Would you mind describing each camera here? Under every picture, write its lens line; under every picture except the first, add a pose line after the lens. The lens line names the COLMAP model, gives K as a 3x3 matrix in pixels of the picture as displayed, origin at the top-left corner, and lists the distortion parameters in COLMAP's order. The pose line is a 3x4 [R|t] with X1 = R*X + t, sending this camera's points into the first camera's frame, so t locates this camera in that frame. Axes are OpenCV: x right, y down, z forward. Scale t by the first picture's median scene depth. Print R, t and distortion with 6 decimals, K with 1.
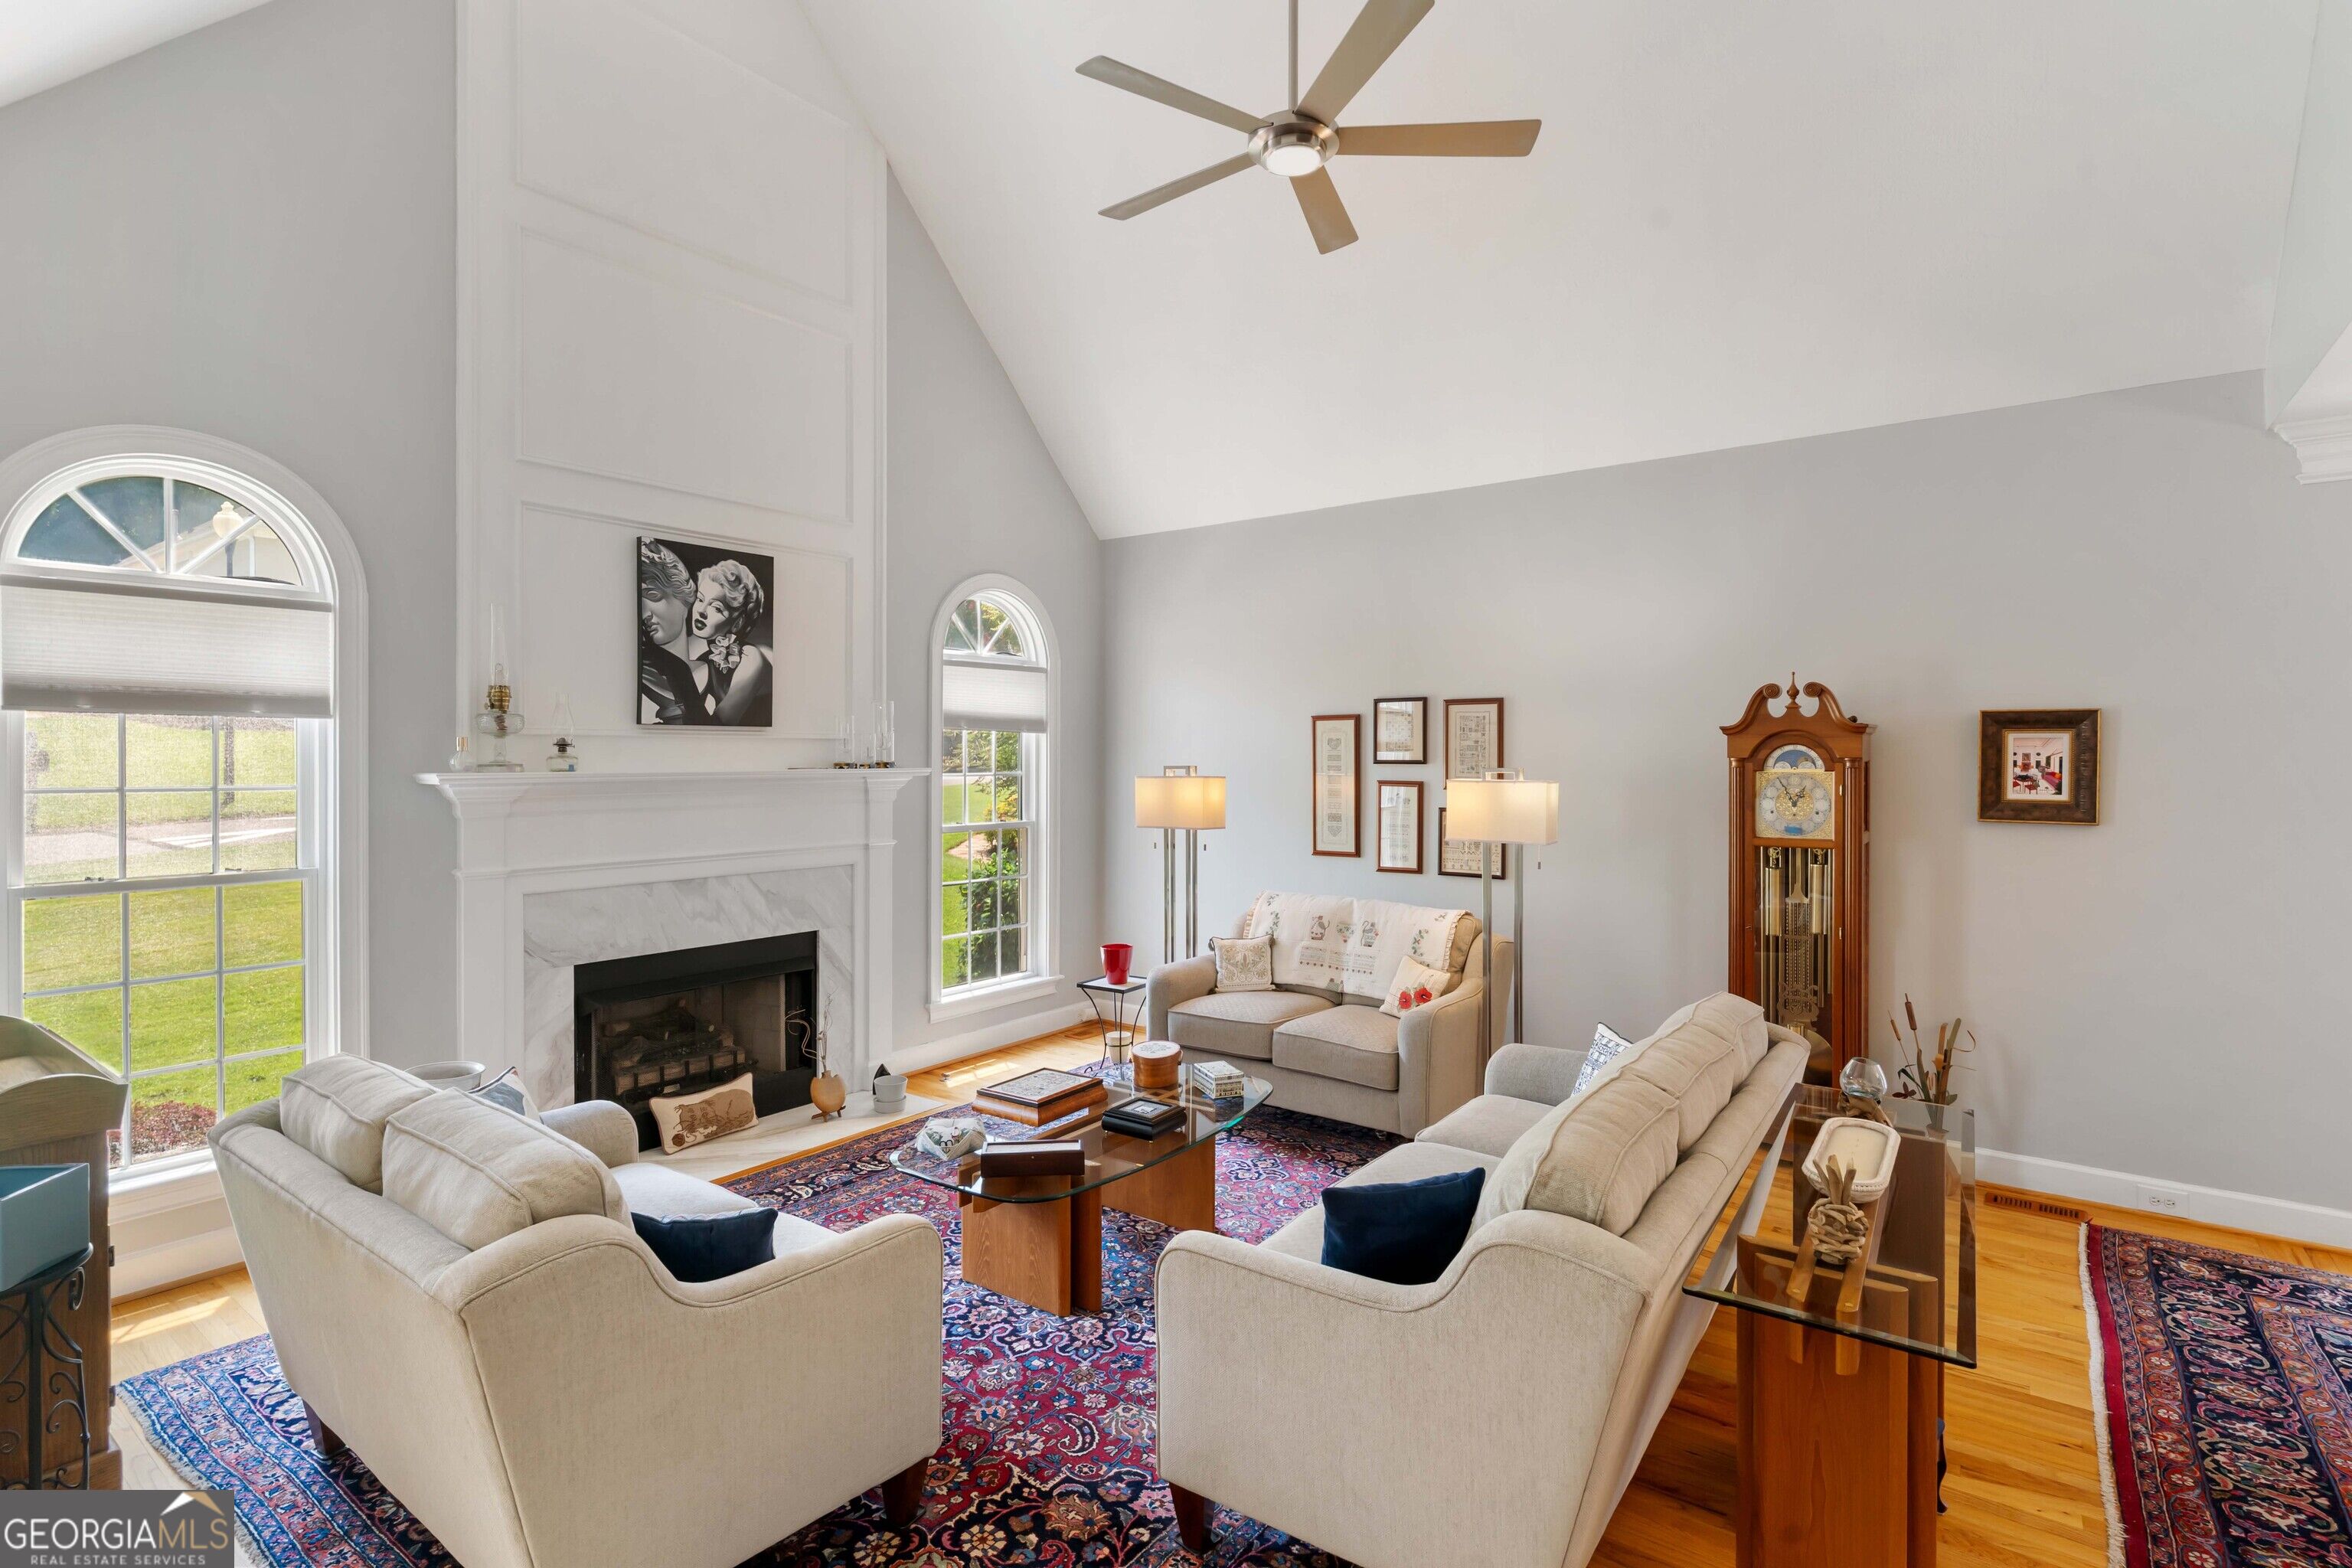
lens RADIAL K [[1134.1, 0, 1170.2], [0, 1134.1, 764.8], [0, 0, 1]] dist [0.000806, 0.000356]
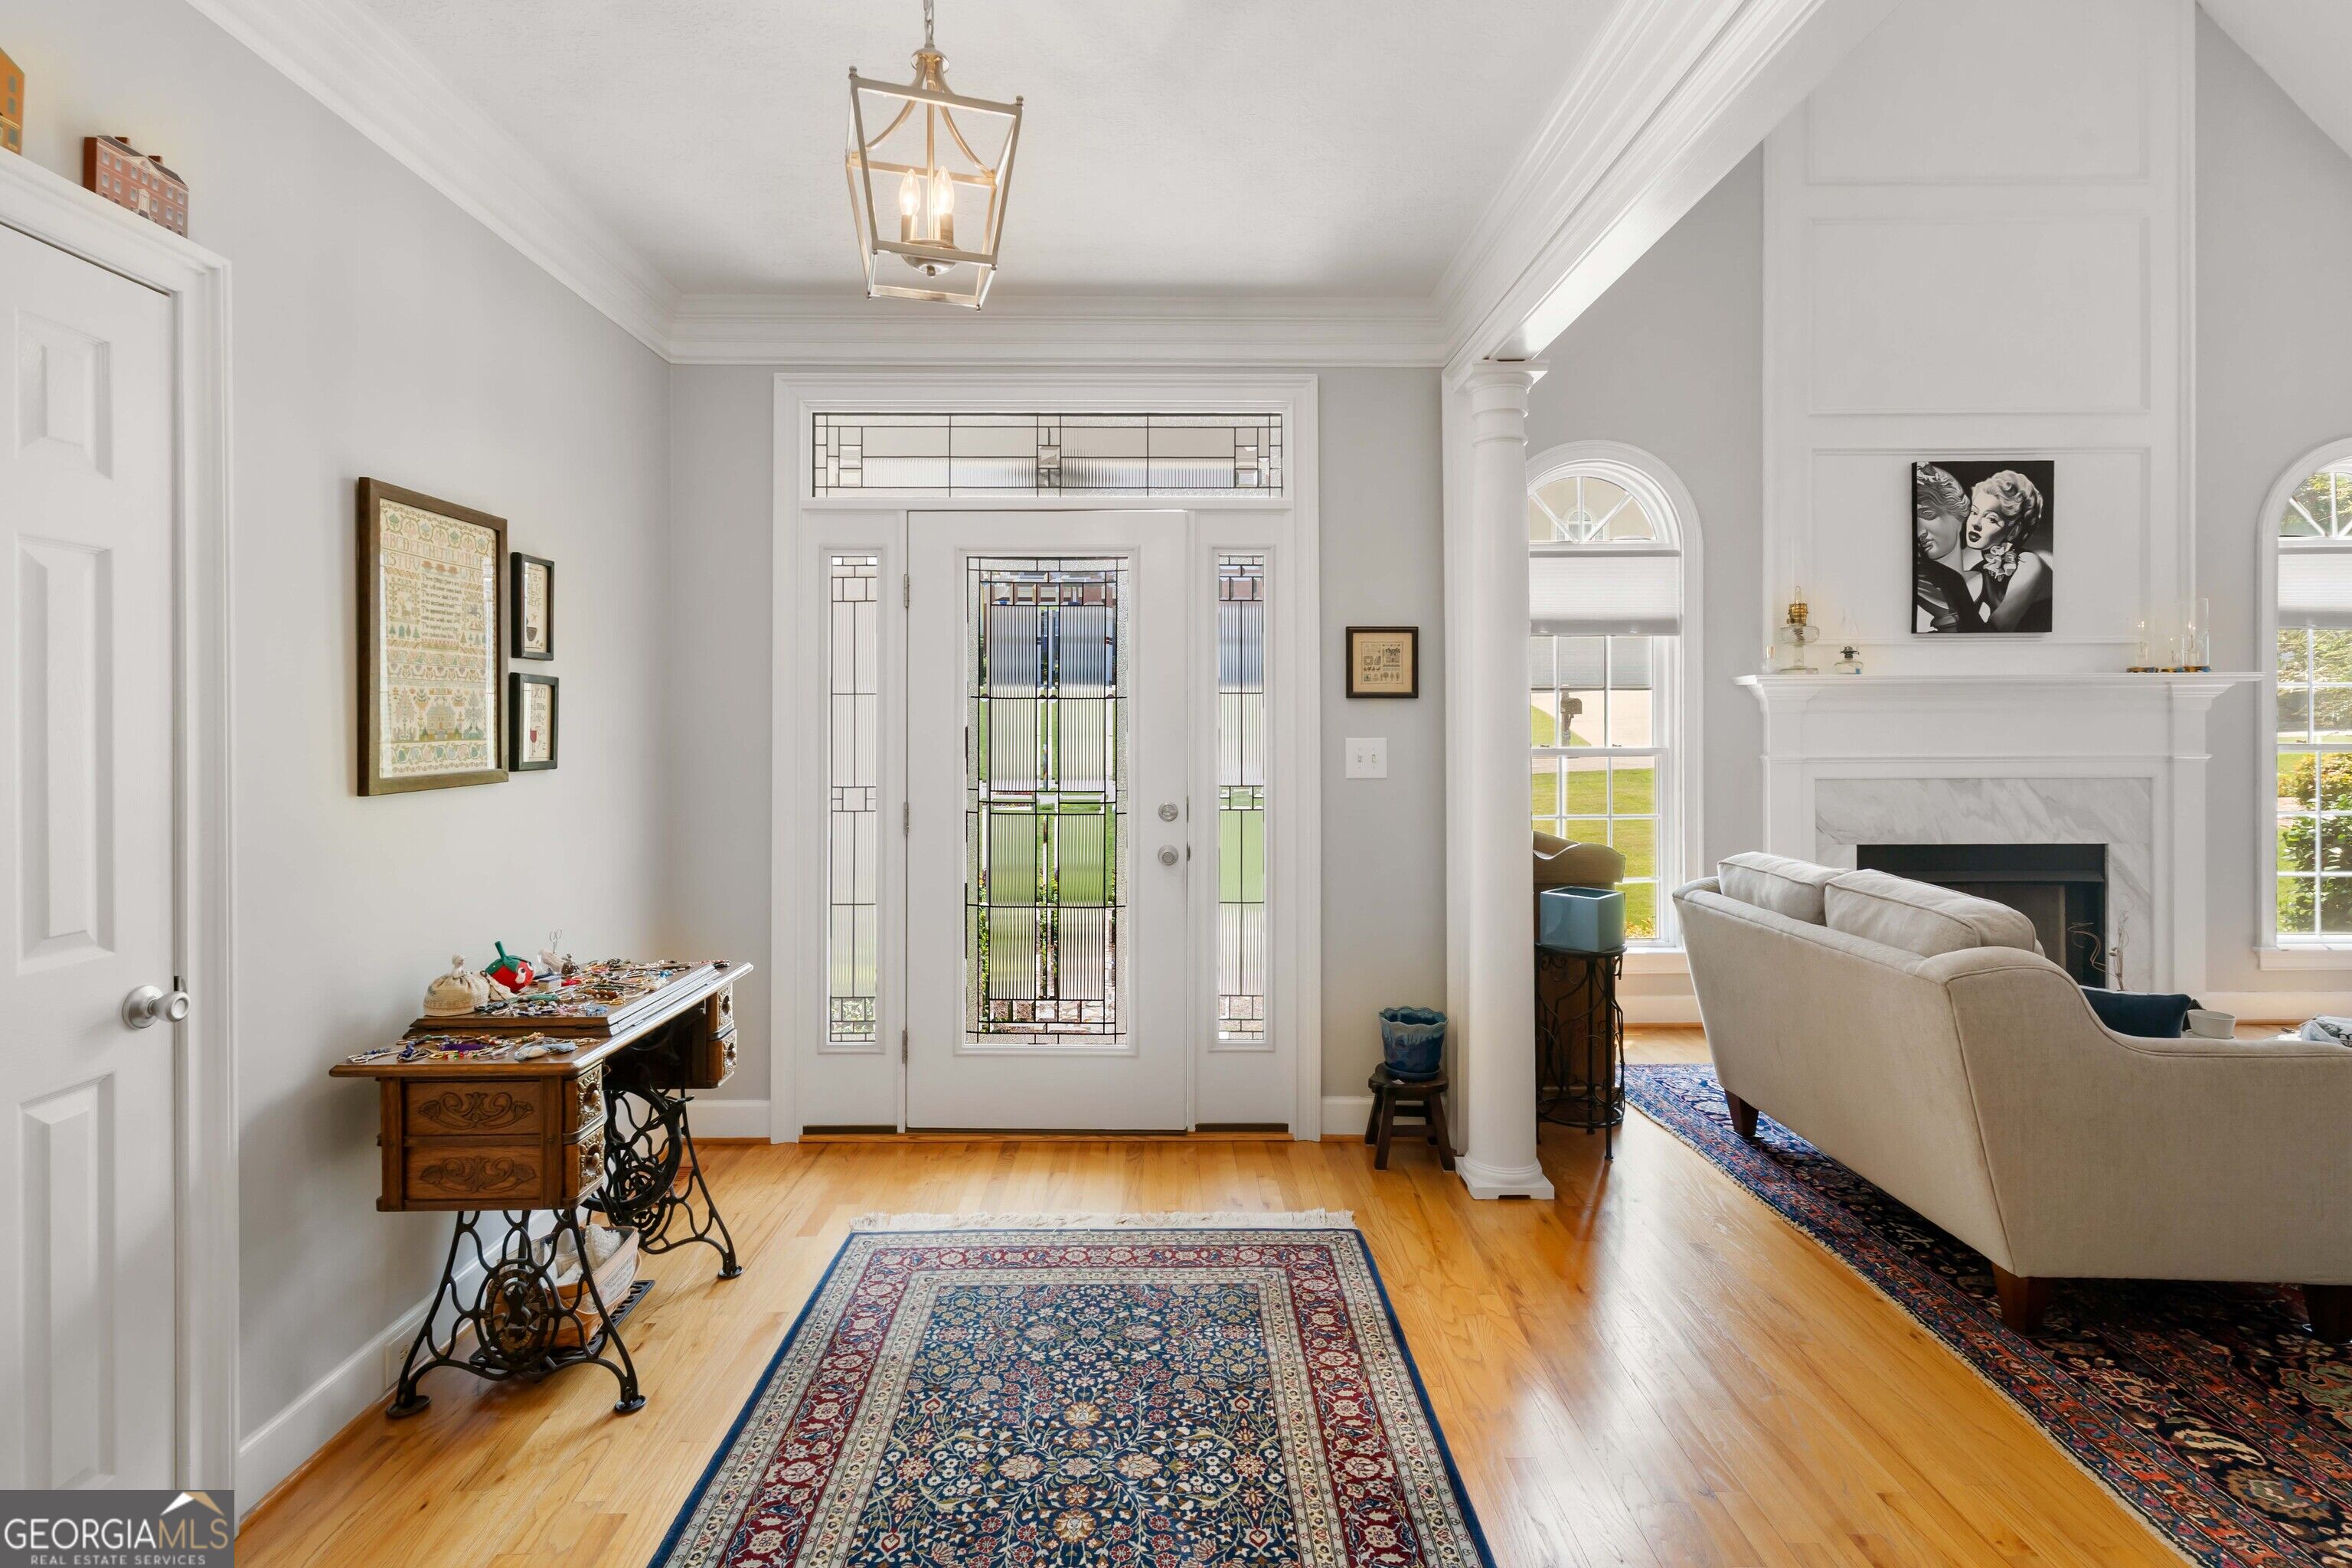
lens RADIAL K [[1140.5, 0, 1166.3], [0, 1140.5, 720.3], [0, 0, 1]] dist [-0.000423, 0.001215]
pose [[0.600465, -0.003358, -0.799644, -0.019467], [-0.001093, 0.999987, -0.005020, 0.052104], [0.799651, 0.003889, 0.600453, -0.229392]]
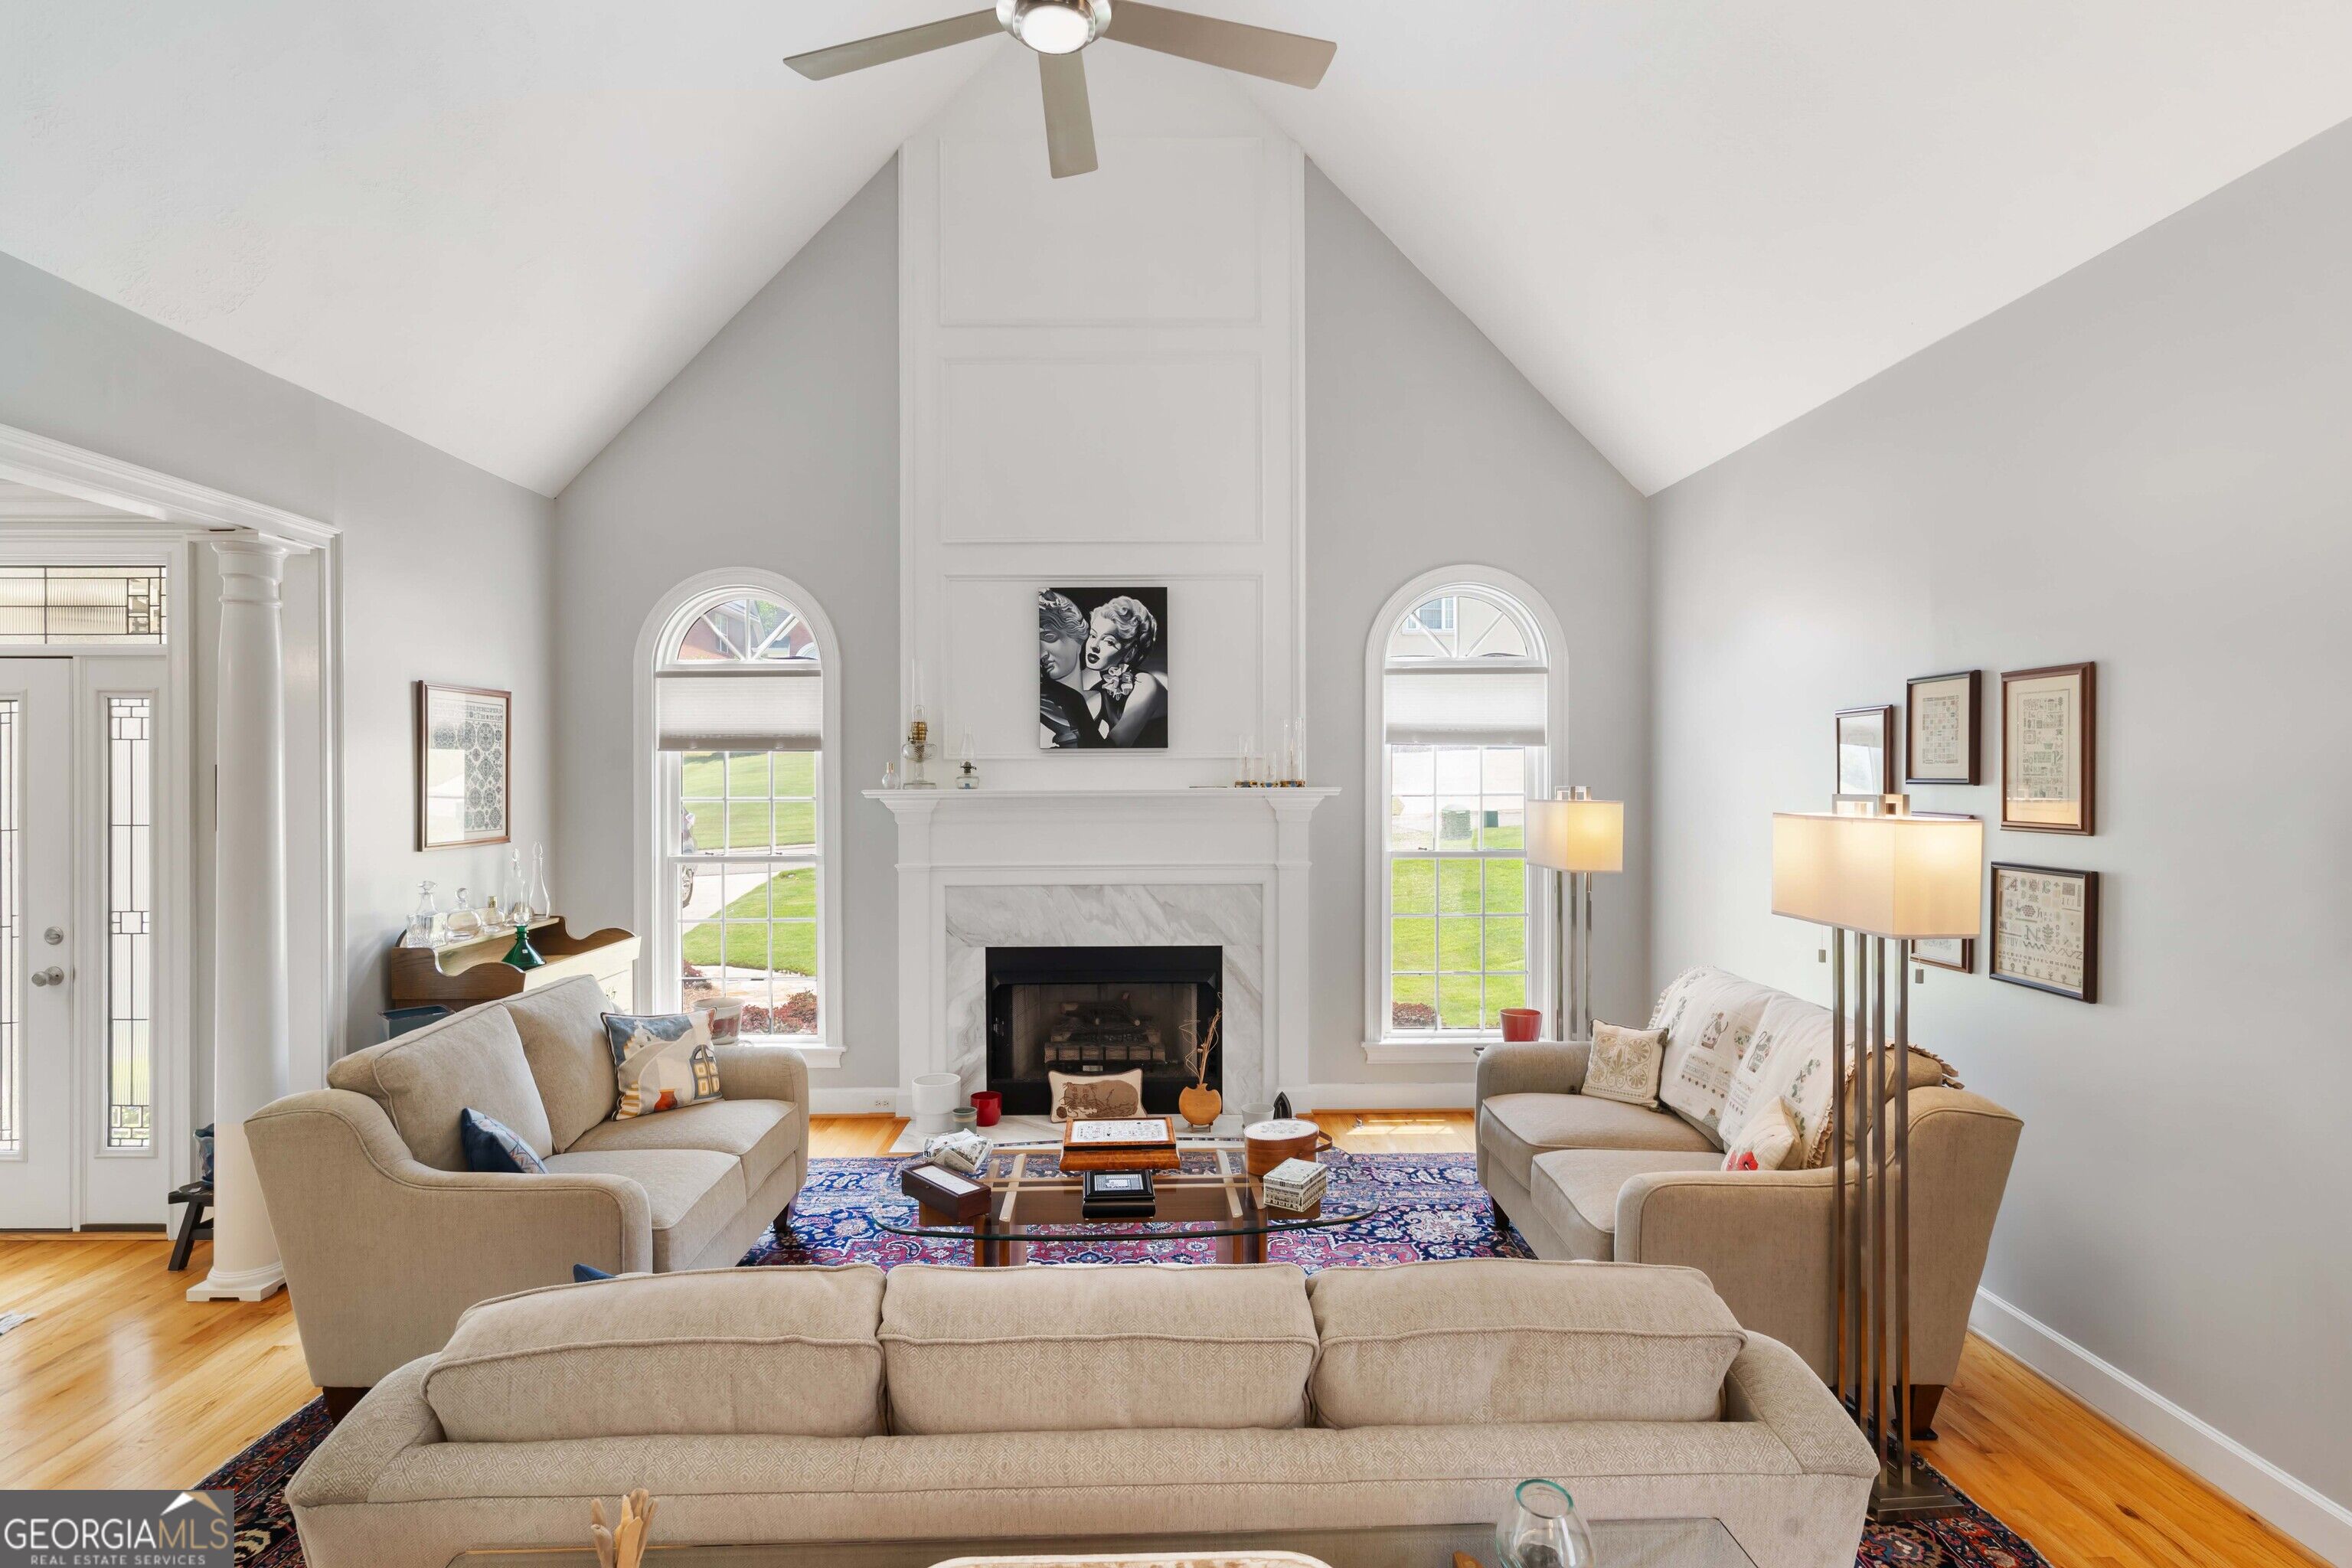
lens RADIAL K [[1128.1, 0, 1163.3], [0, 1128.1, 779.8], [0, 0, 1]] dist [-0.001790, 0.000038]
pose [[0.607817, 0.000080, -0.794077, 0.505784], [-0.000504, 1.000000, -0.000285, -0.003305], [0.794077, 0.000573, 0.607817, 0.374014]]
